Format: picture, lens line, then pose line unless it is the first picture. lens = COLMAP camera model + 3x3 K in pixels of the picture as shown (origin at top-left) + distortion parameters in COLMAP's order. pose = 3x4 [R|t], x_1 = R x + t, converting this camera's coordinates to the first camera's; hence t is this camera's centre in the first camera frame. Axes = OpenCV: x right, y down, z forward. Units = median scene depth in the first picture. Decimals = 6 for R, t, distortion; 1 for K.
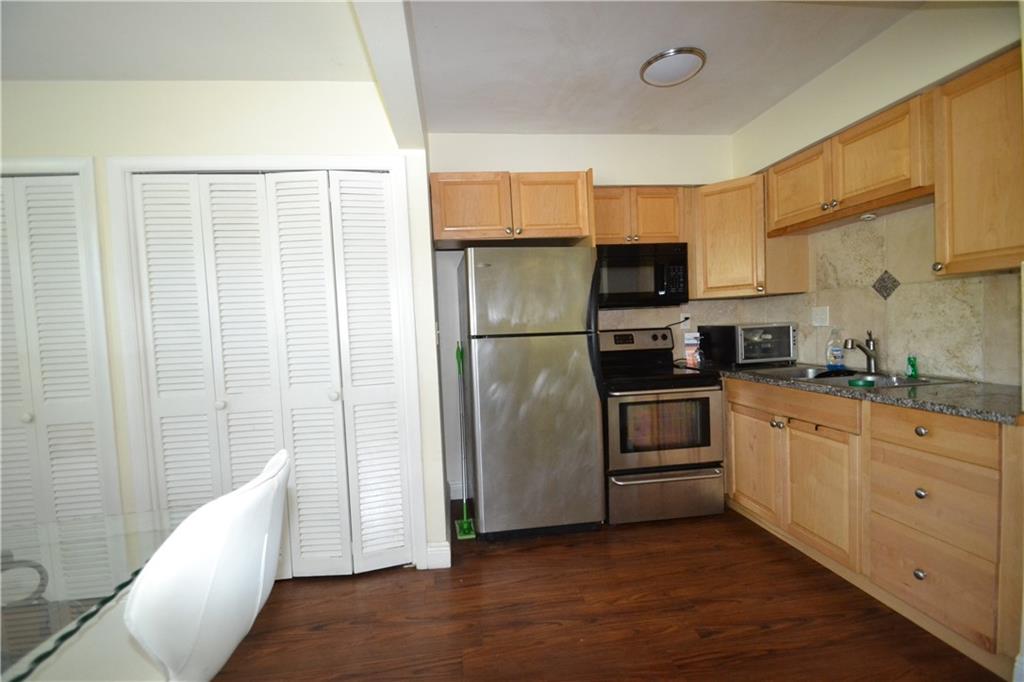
lens RADIAL K [[454.6, 0, 502.0], [0, 454.6, 346.8], [0, 0, 1]] dist [0.010299, -0.012578]
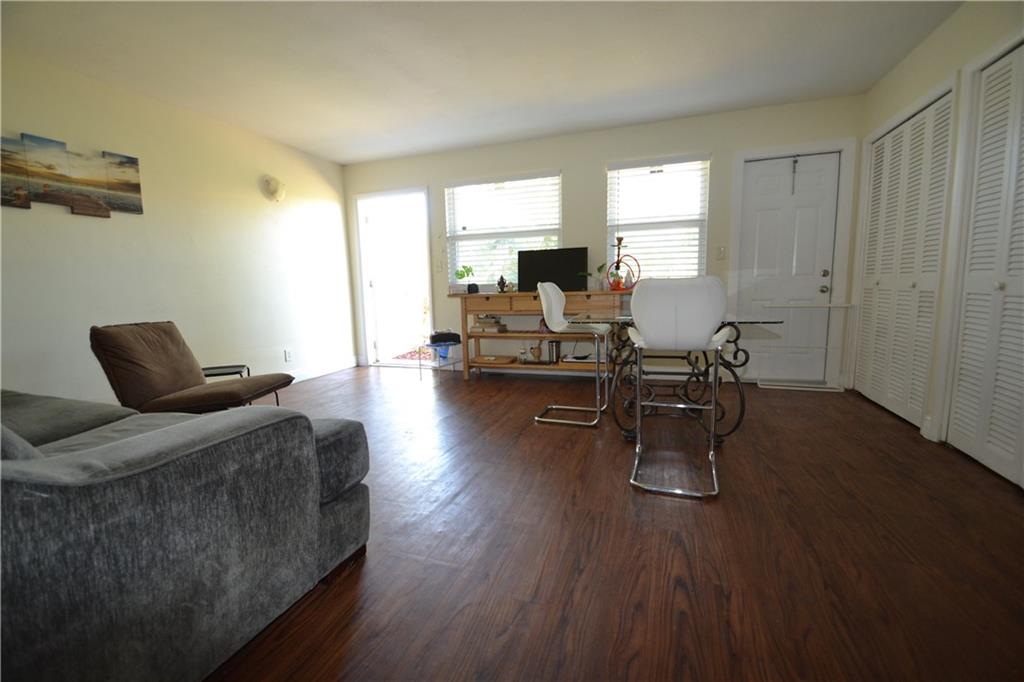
lens RADIAL K [[454.6, 0, 502.0], [0, 454.6, 346.8], [0, 0, 1]] dist [0.010299, -0.012578]
pose [[-0.453080, 0.182834, -0.872519, 0.656772], [0.008384, 0.979573, 0.200914, 0.041885], [0.891430, 0.083715, -0.445358, 0.403513]]
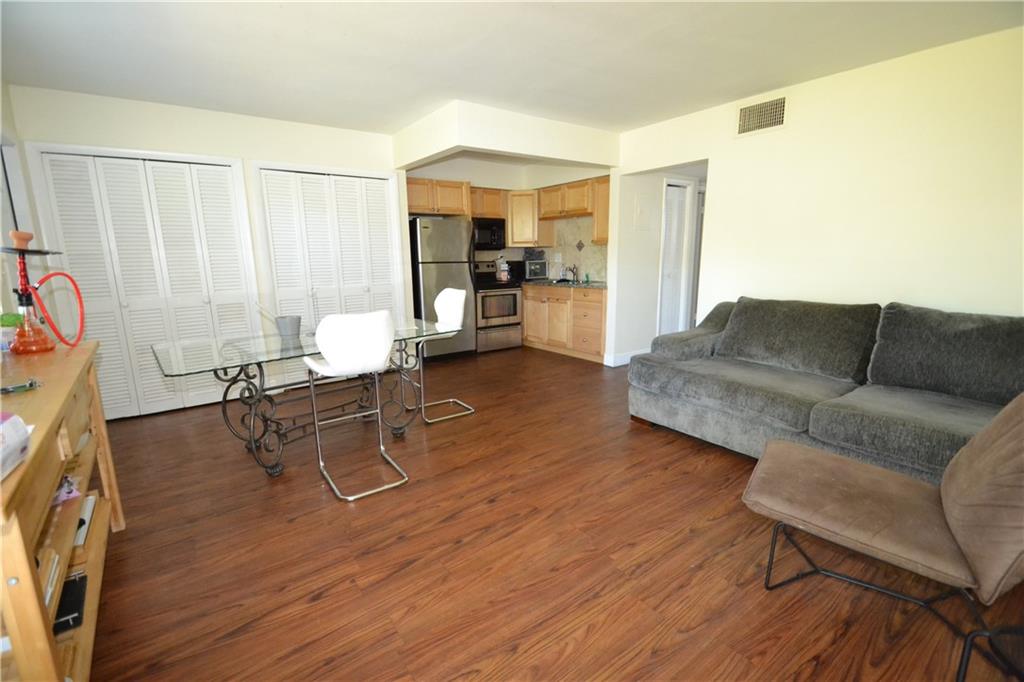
lens RADIAL K [[454.6, 0, 502.0], [0, 454.6, 346.8], [0, 0, 1]] dist [0.010299, -0.012578]
pose [[0.873697, -0.064593, 0.482164, -0.721789], [-0.002078, 0.990641, 0.136476, 0.069660], [-0.486467, -0.120241, 0.865386, -0.952471]]
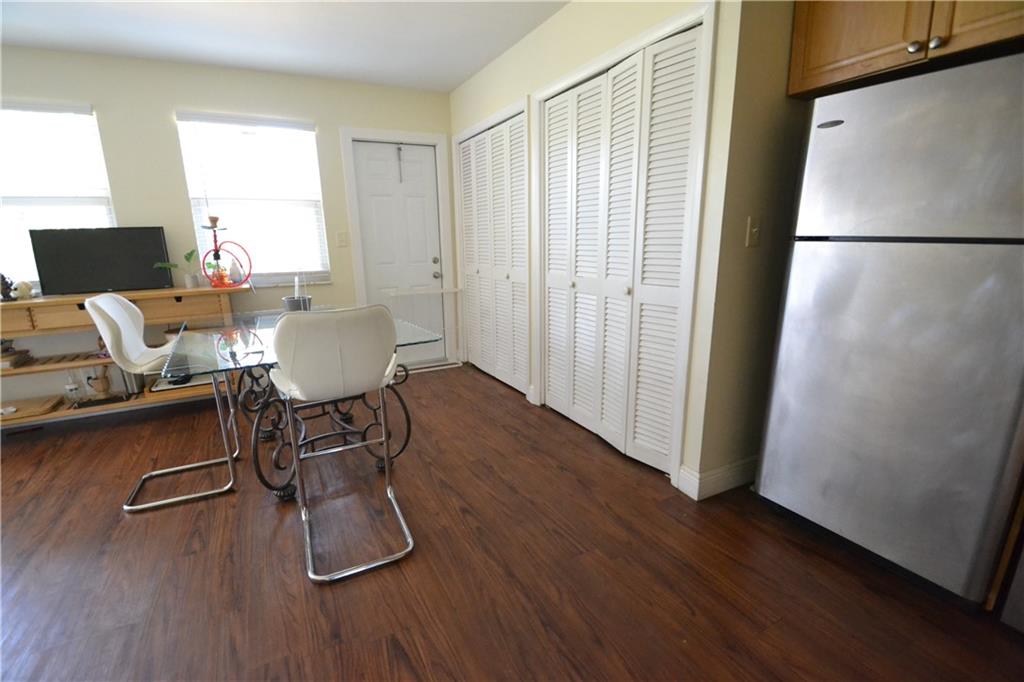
lens RADIAL K [[454.6, 0, 502.0], [0, 454.6, 346.8], [0, 0, 1]] dist [0.010299, -0.012578]
pose [[0.340884, 0.261042, -0.903136, 0.437985], [-0.036833, 0.963646, 0.264630, -0.029388], [0.939384, -0.056943, 0.338106, 0.315938]]
